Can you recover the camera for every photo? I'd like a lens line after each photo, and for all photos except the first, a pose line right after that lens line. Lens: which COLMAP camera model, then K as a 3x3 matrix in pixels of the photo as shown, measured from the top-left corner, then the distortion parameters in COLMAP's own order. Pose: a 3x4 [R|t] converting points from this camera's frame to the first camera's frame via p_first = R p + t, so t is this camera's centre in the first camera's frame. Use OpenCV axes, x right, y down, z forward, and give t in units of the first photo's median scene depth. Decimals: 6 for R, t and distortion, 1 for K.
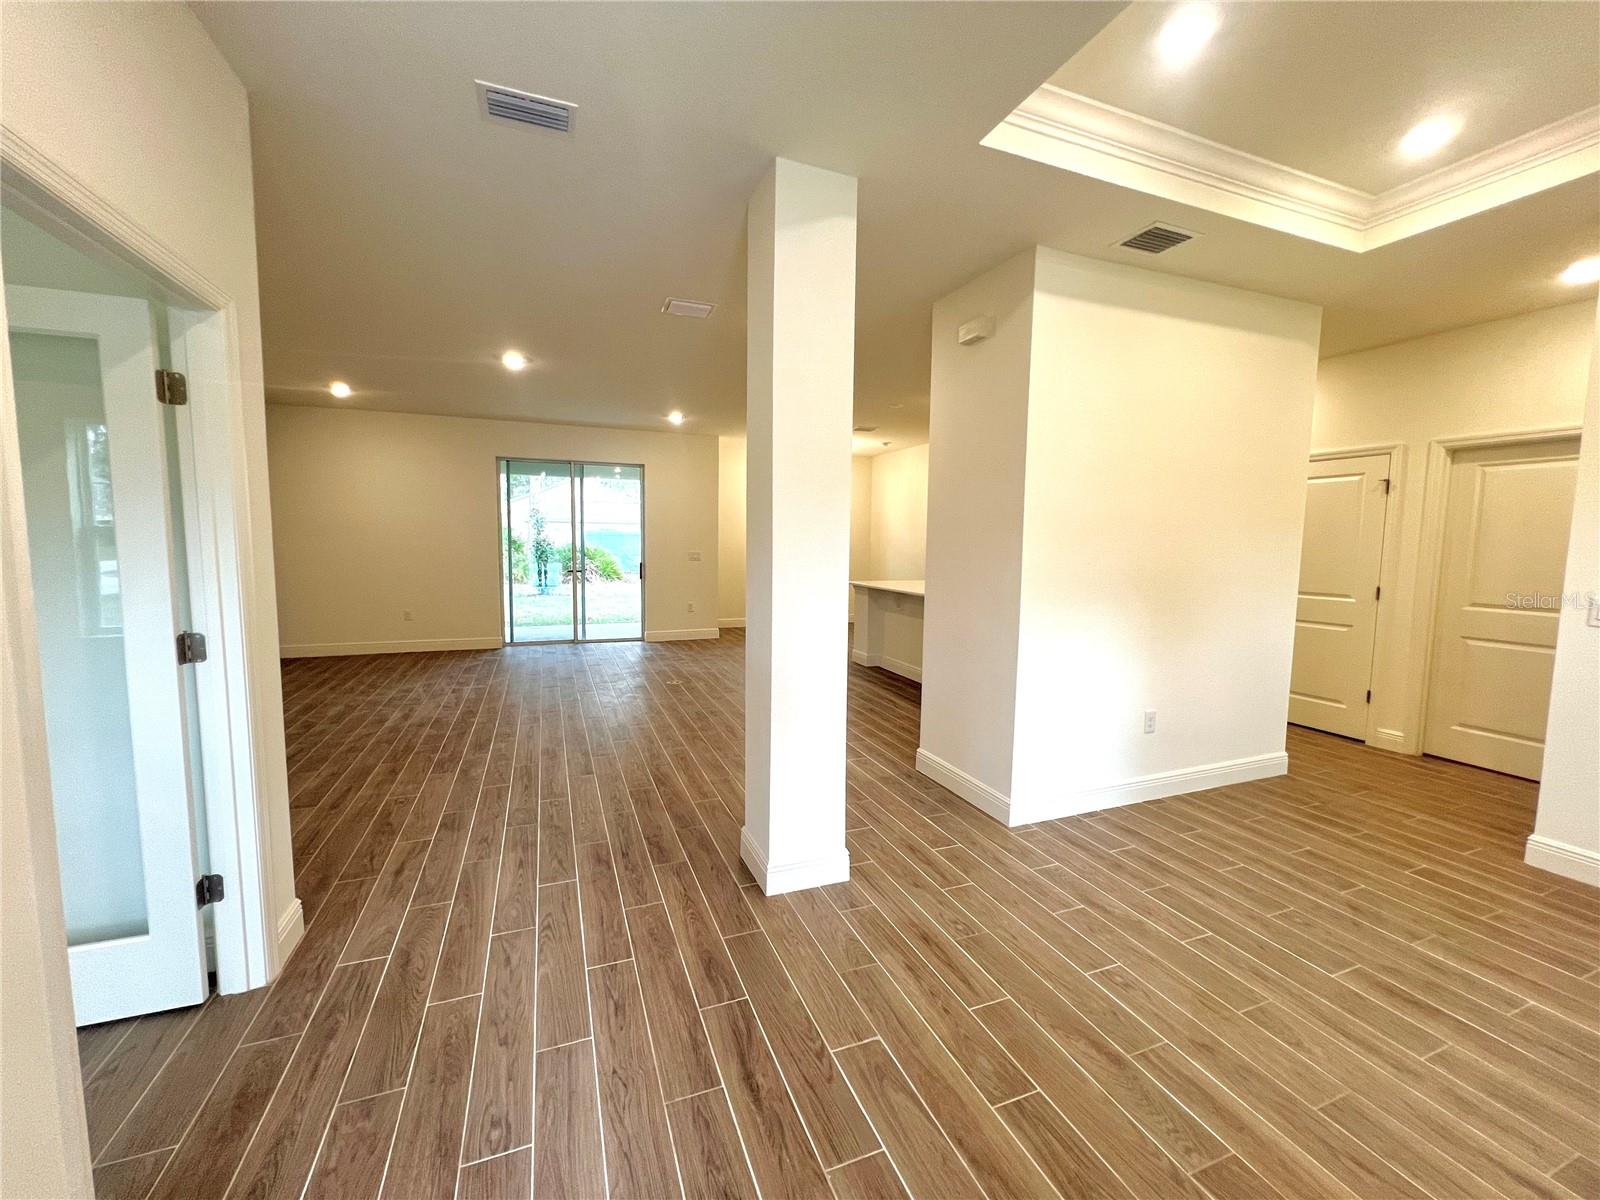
lens RADIAL K [[640.4, 0, 797.5], [0, 640.4, 593.6], [0, 0, 1]] dist [-0.000590, 0.000410]
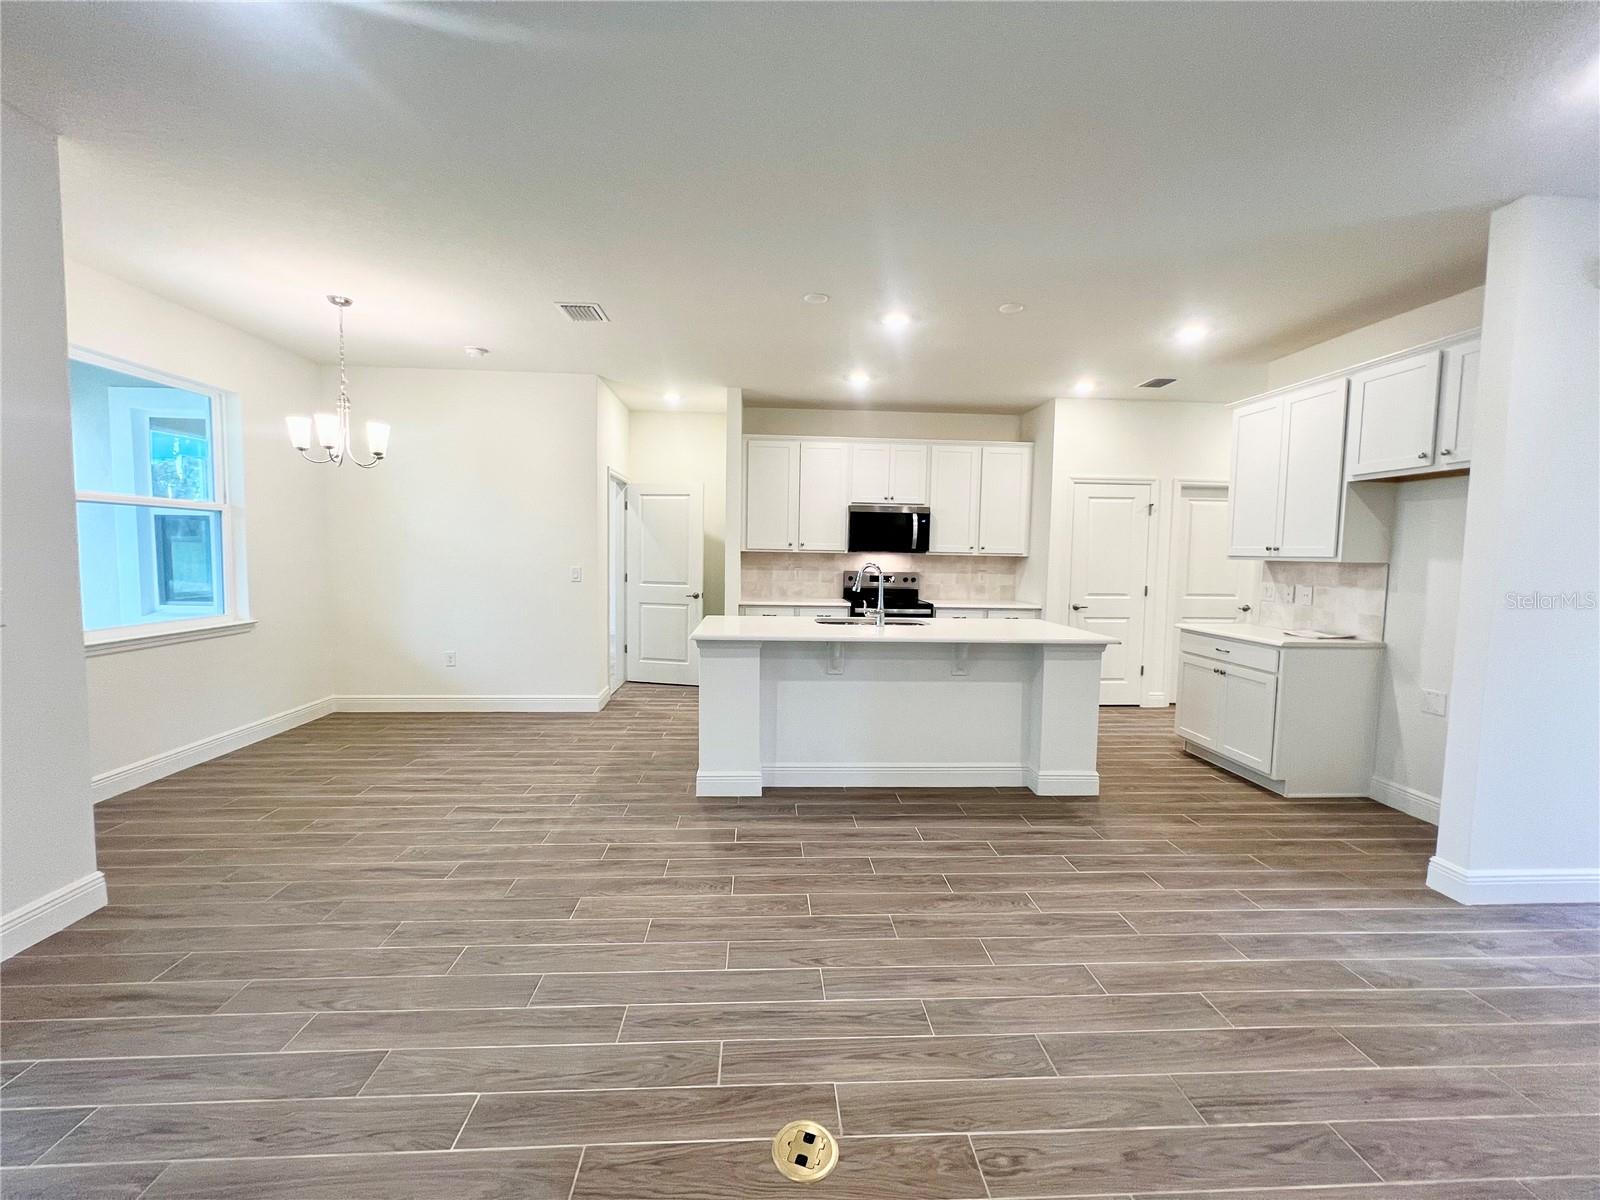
lens RADIAL K [[640.4, 0, 797.5], [0, 640.4, 593.6], [0, 0, 1]] dist [-0.000590, 0.000410]
pose [[0.312716, -0.070393, 0.947235, -0.757107], [0.069481, 0.996274, 0.051099, -0.151090], [-0.947302, 0.049836, 0.316442, 1.717390]]
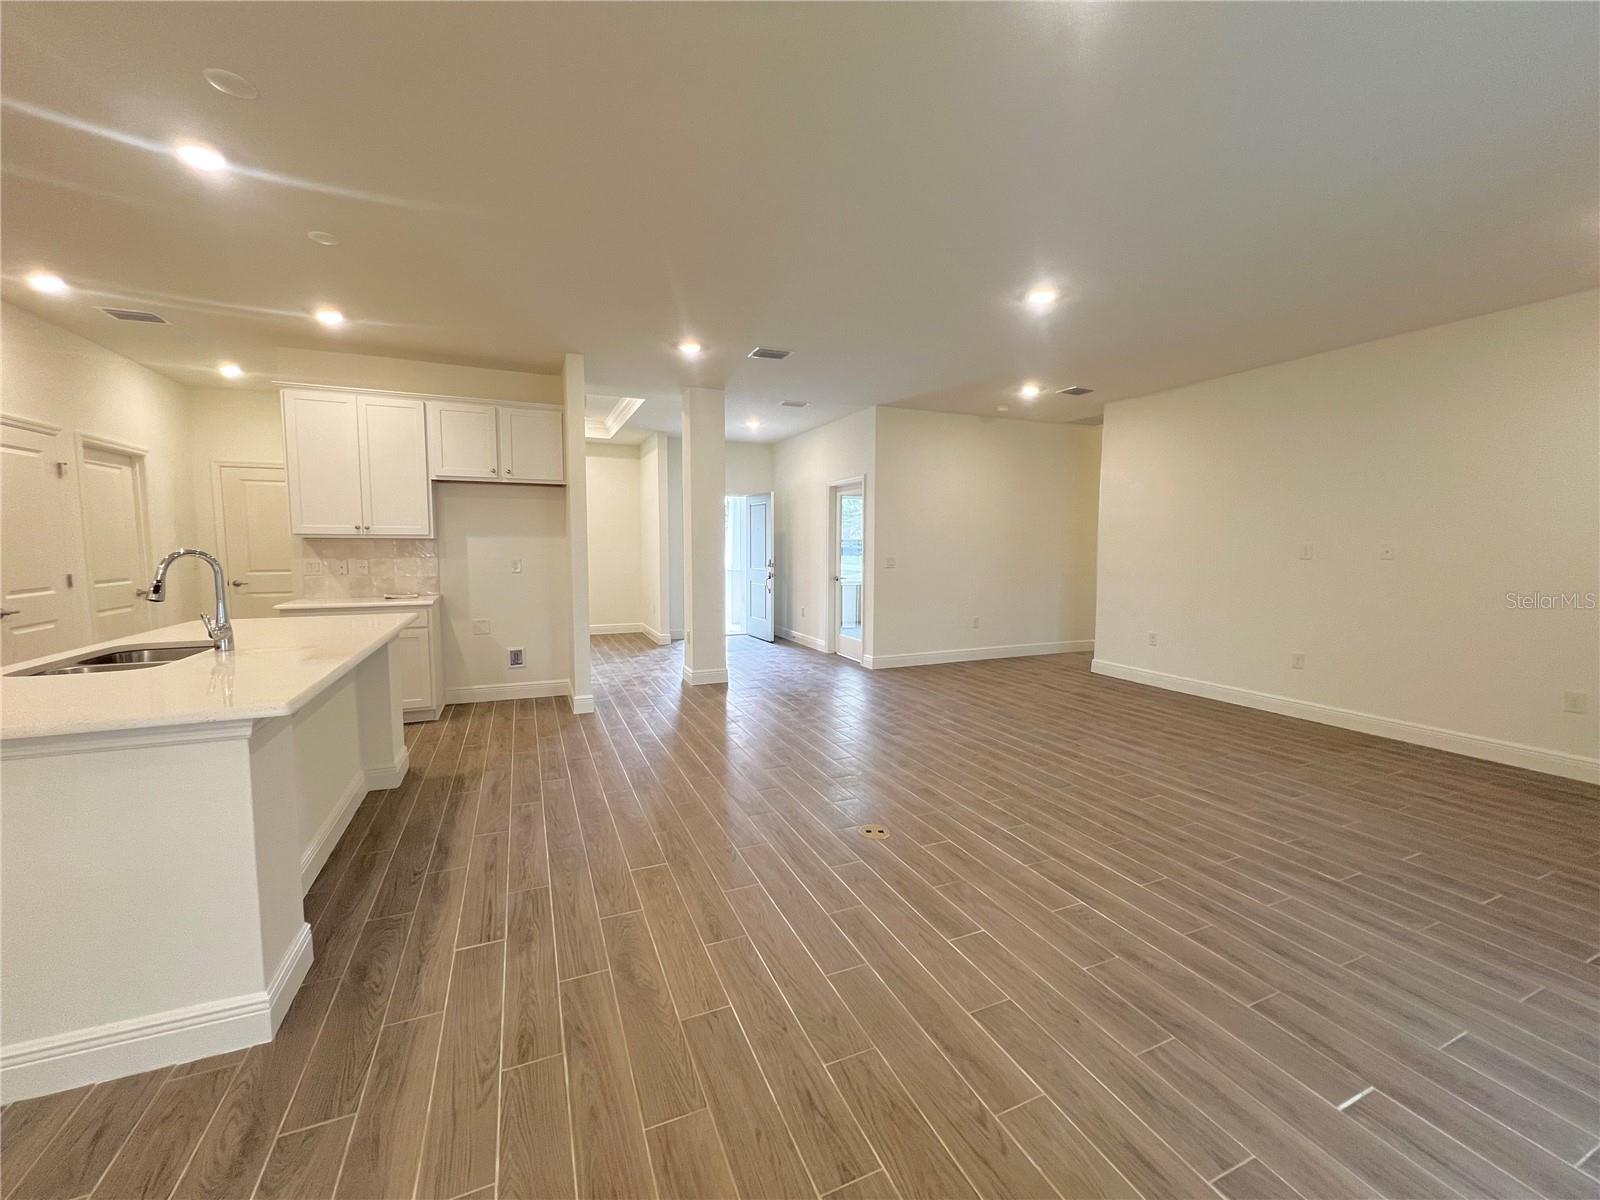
lens RADIAL K [[640.4, 0, 797.5], [0, 640.4, 593.6], [0, 0, 1]] dist [-0.000590, 0.000410]
pose [[-0.999345, -0.012920, -0.033812, -0.213859], [-0.018321, 0.986179, 0.164669, -0.219584], [0.031217, 0.165181, -0.985769, 2.708032]]
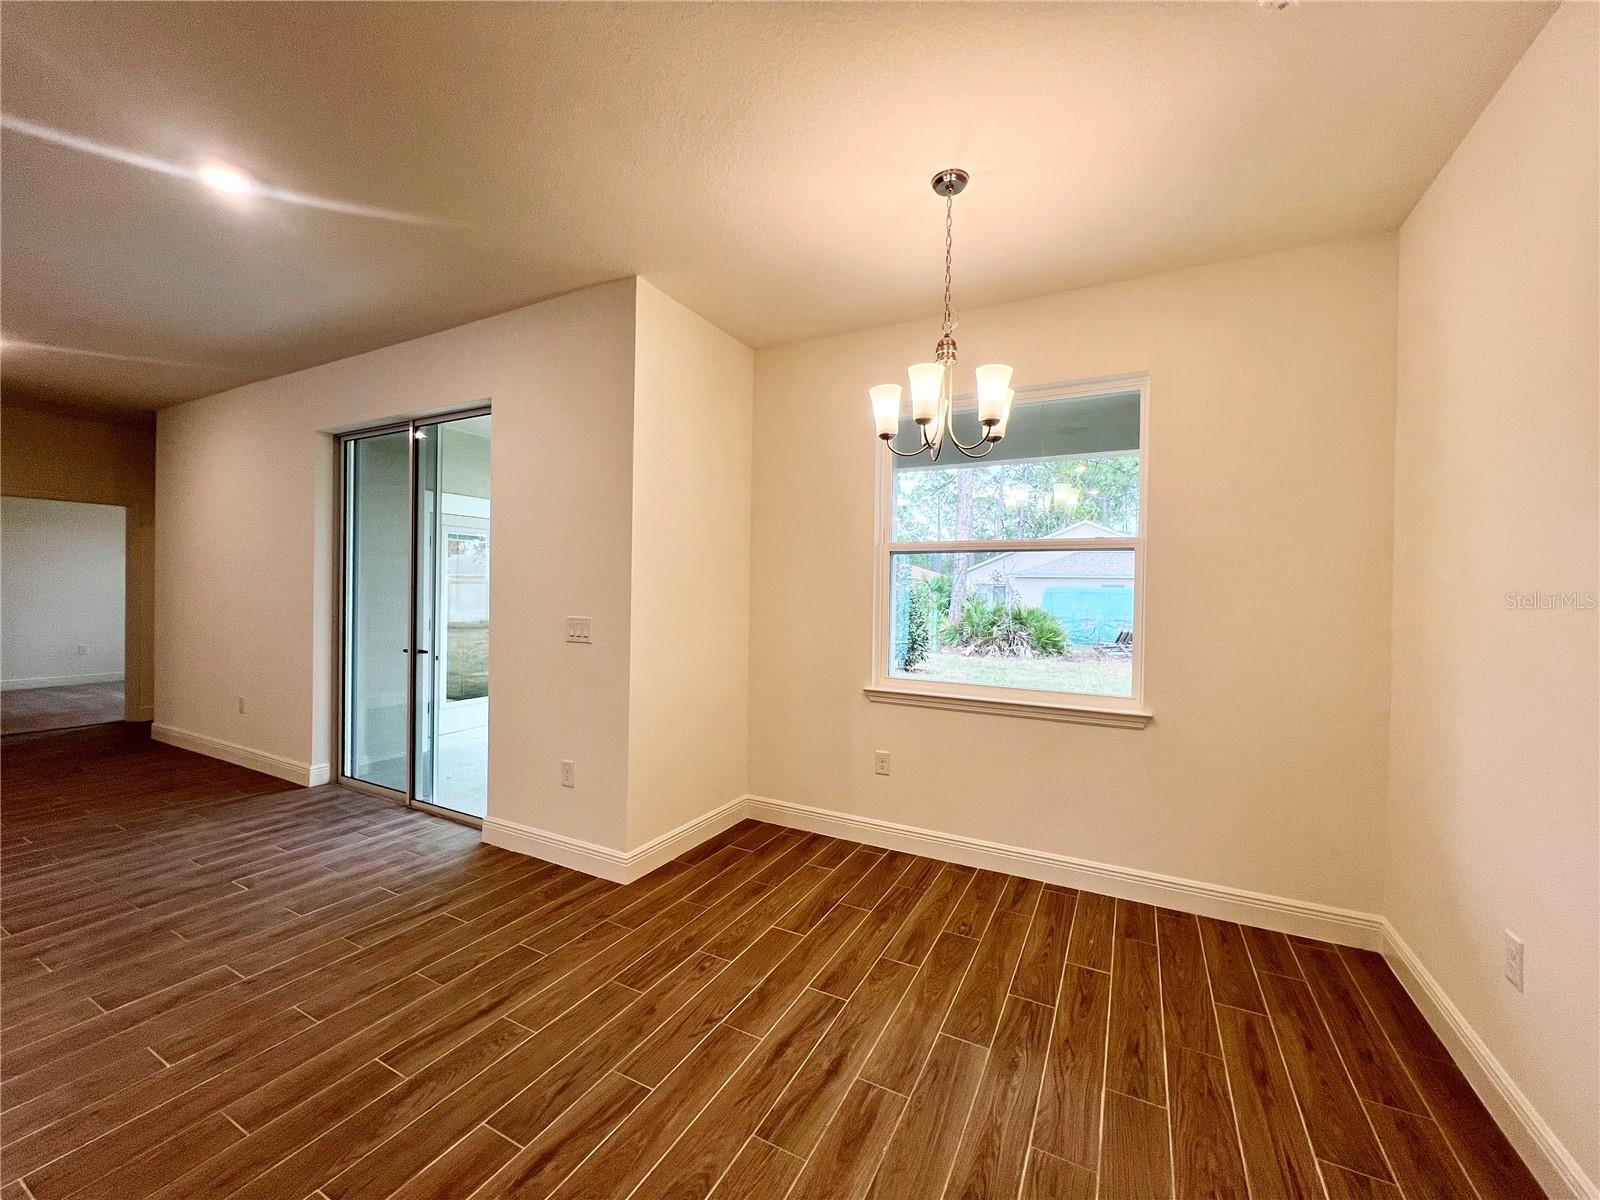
lens RADIAL K [[642.9, 0, 802.1], [0, 642.9, 595.4], [0, 0, 1]] dist [-0.000863, -0.000100]
pose [[0.651265, 0.004691, -0.758836, 0.501614], [-0.076602, 0.995279, -0.059591, -0.177728], [0.754974, 0.096937, 0.648550, 2.289550]]
